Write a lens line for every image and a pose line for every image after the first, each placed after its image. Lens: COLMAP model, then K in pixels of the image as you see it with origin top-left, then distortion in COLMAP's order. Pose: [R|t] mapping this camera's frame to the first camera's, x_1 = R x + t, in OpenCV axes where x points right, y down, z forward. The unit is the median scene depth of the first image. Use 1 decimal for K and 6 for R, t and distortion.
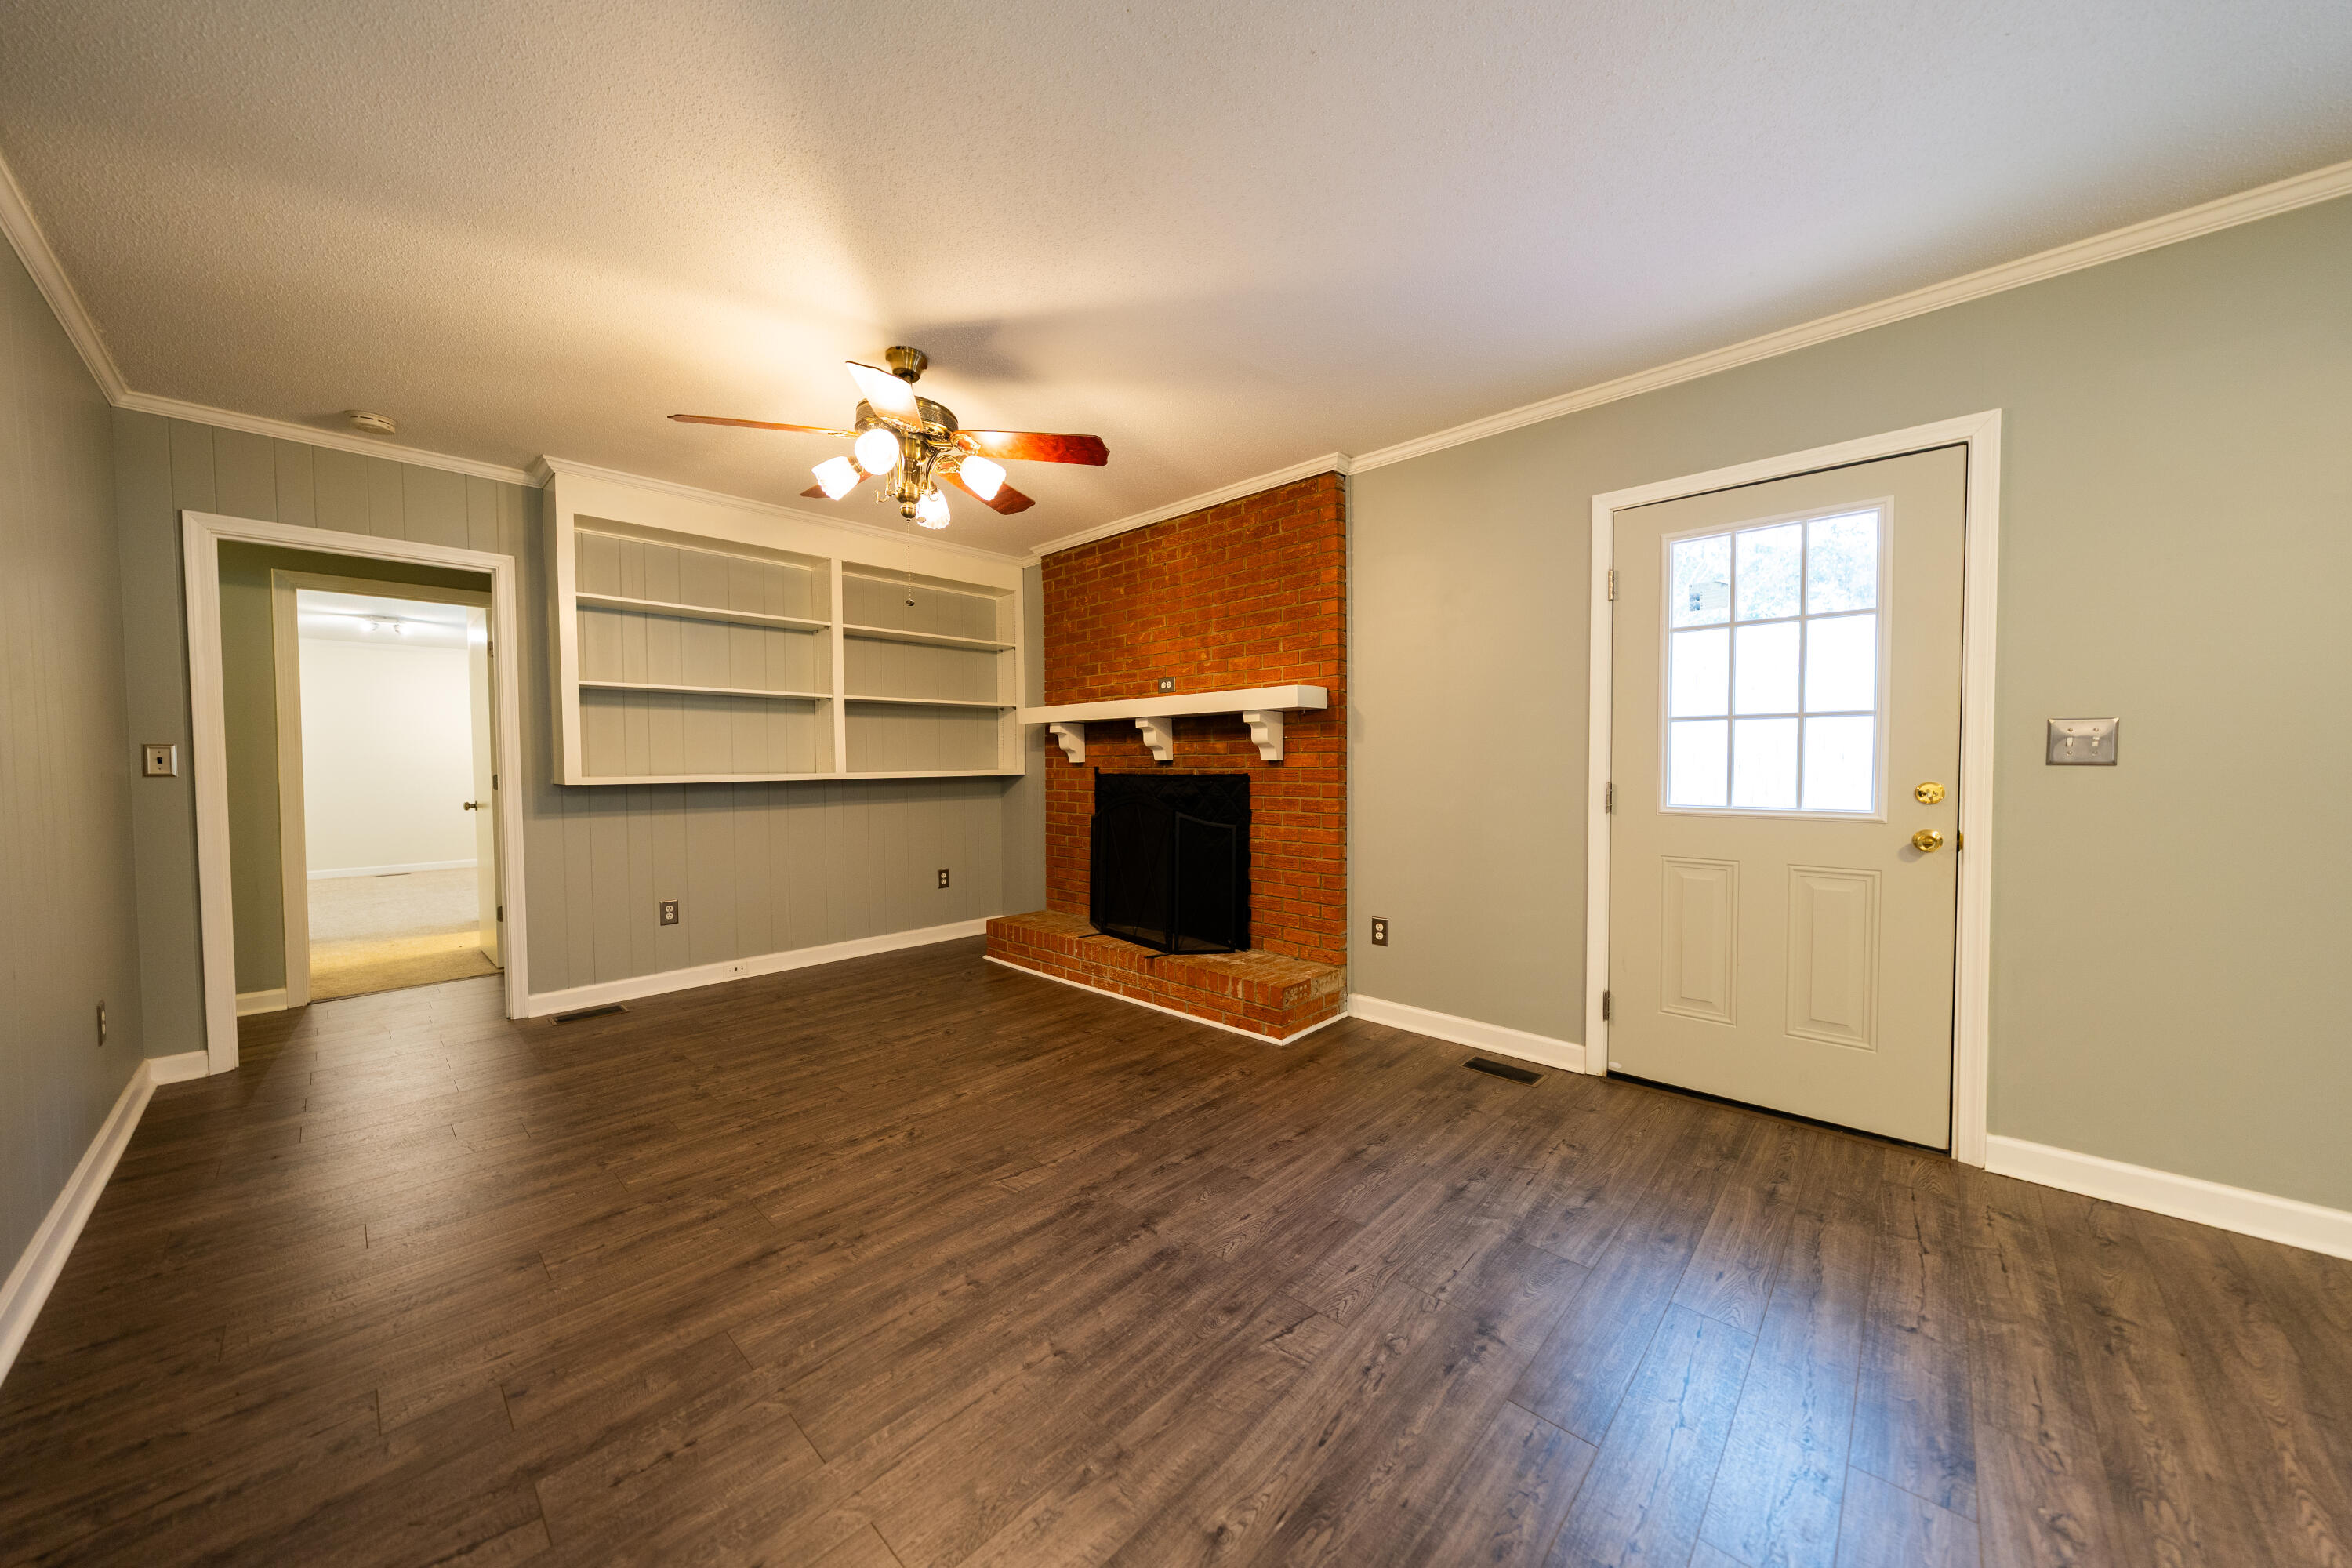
lens RADIAL K [[785.1, 0, 1176.0], [0, 785.1, 784.0], [0, 0, 1]] dist [-0.002558, -0.000007]
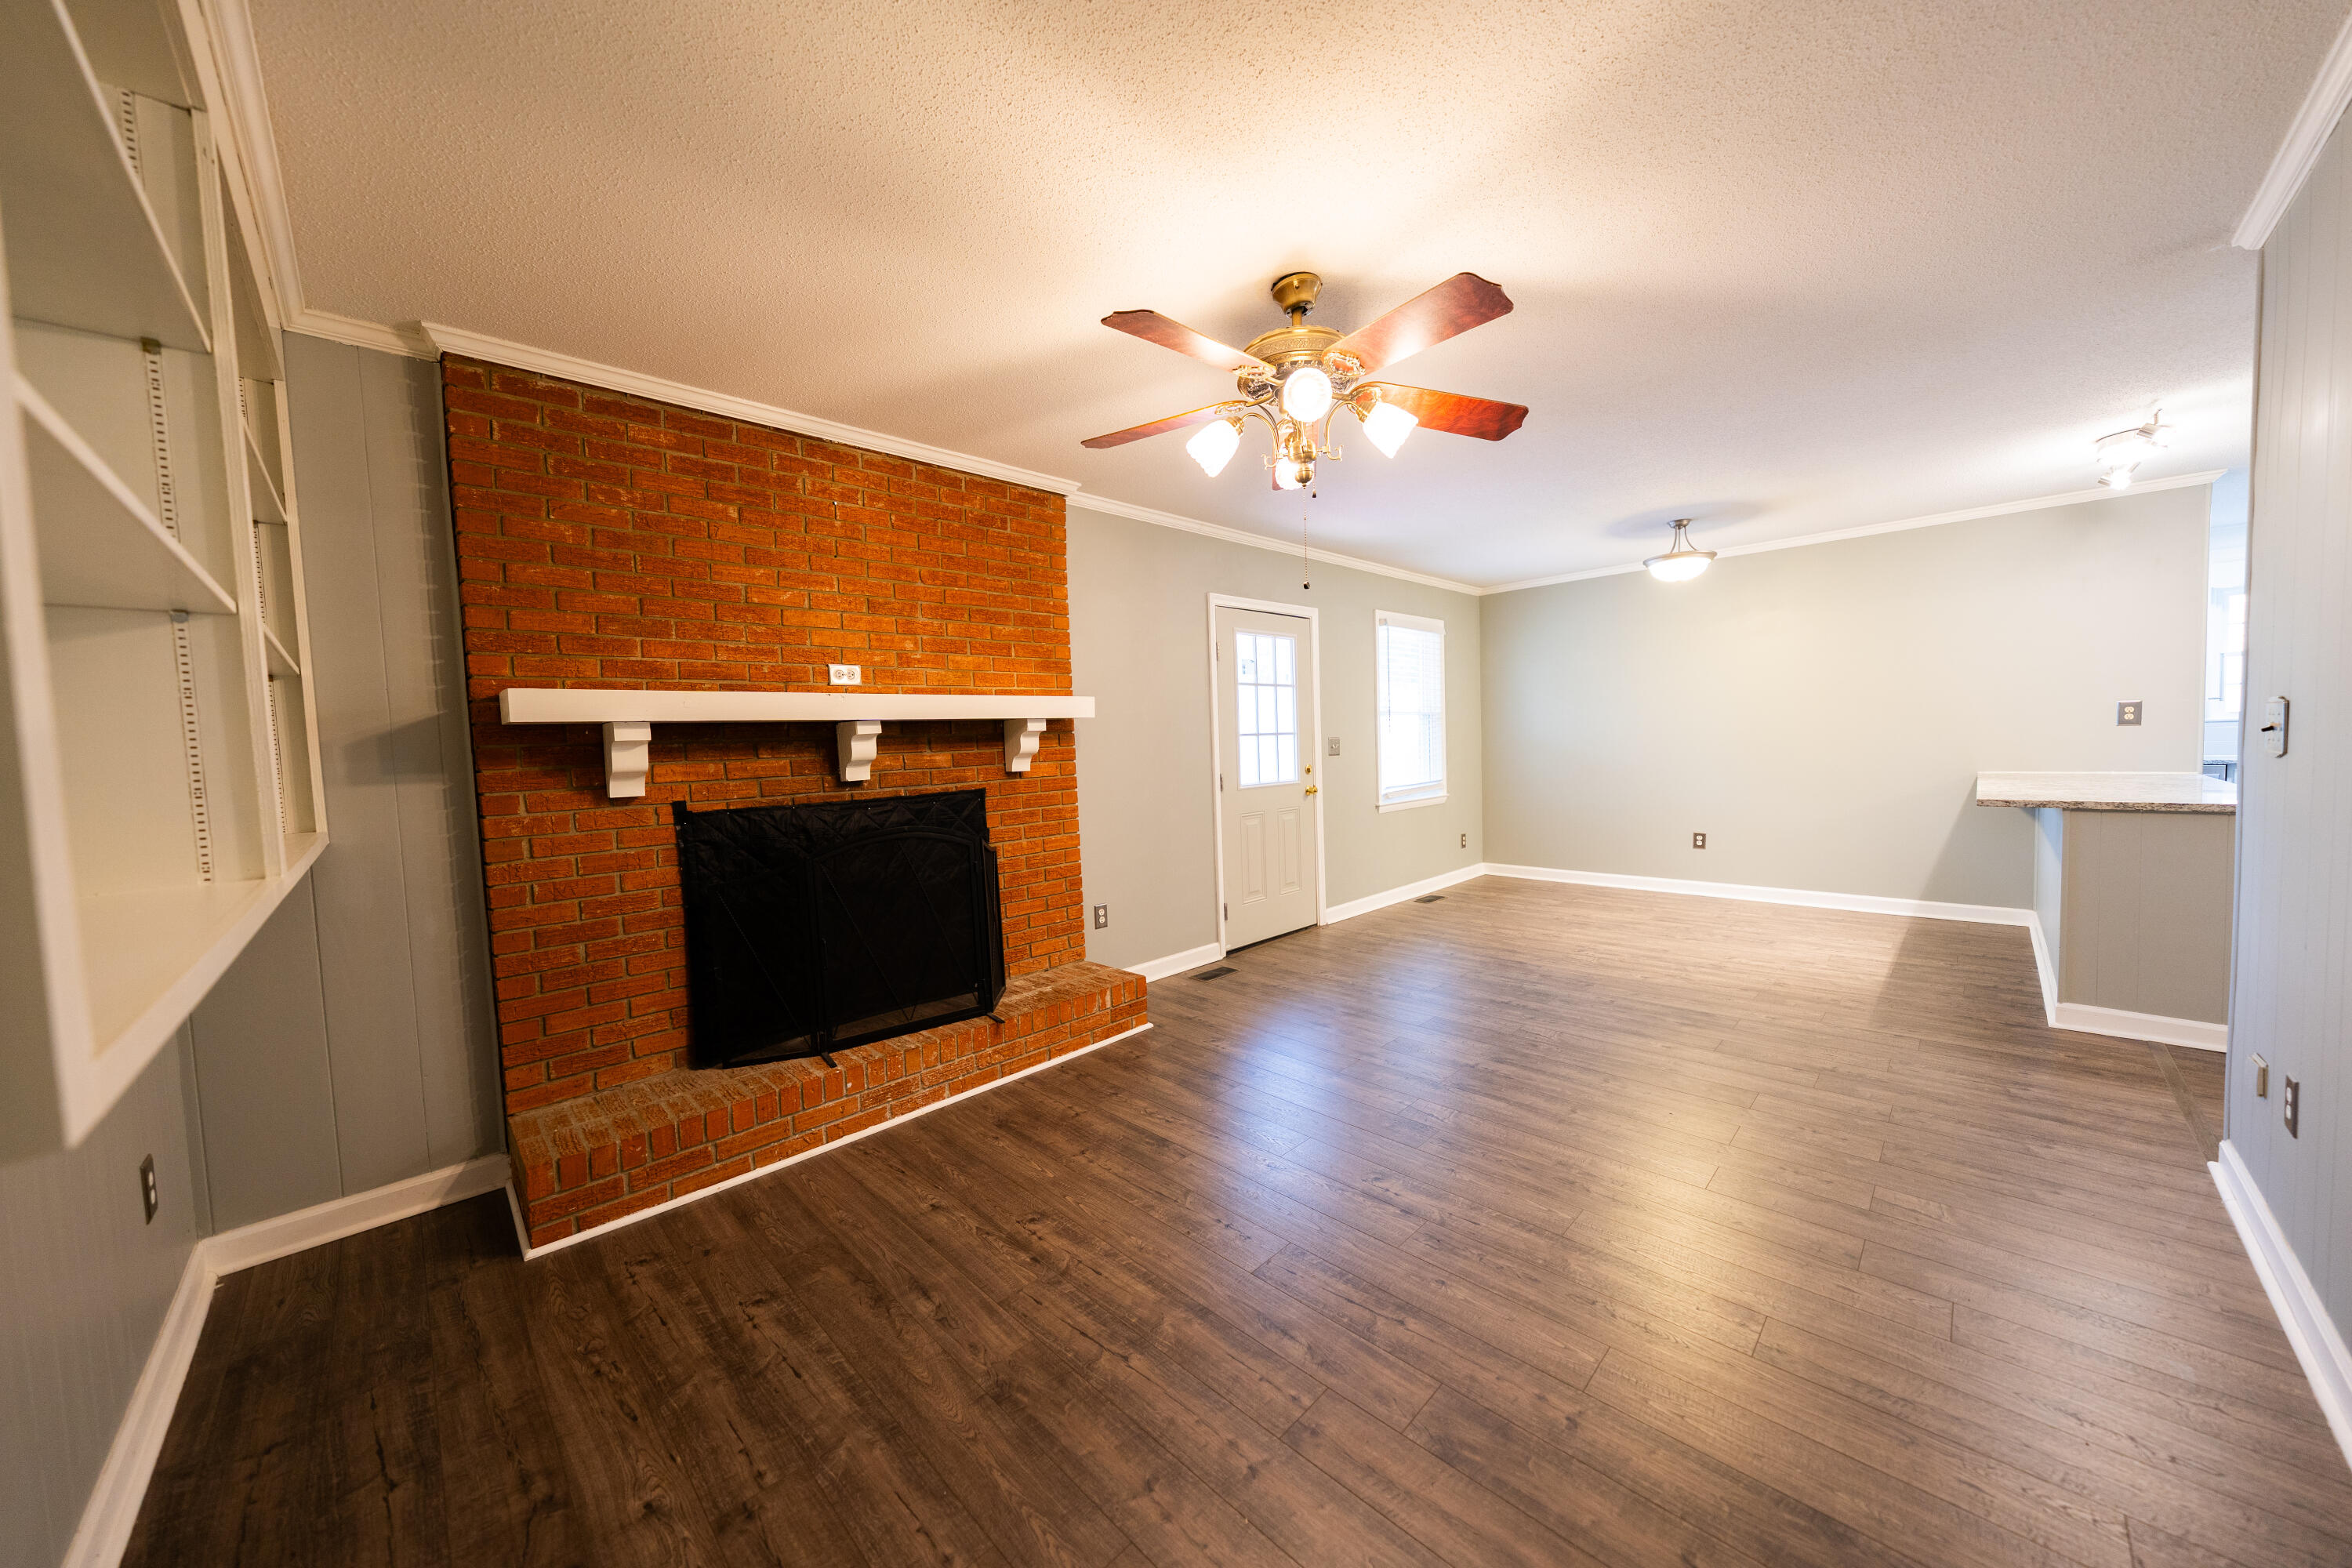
lens RADIAL K [[804.8, 0, 1176.0], [0, 804.8, 784.0], [0, 0, 1]] dist [-0.001569, -0.000048]
pose [[0.046440, -0.049736, 0.997682, -0.858886], [0.065127, 0.996785, 0.046660, -0.049366], [-0.996796, 0.062809, 0.049530, 0.787768]]
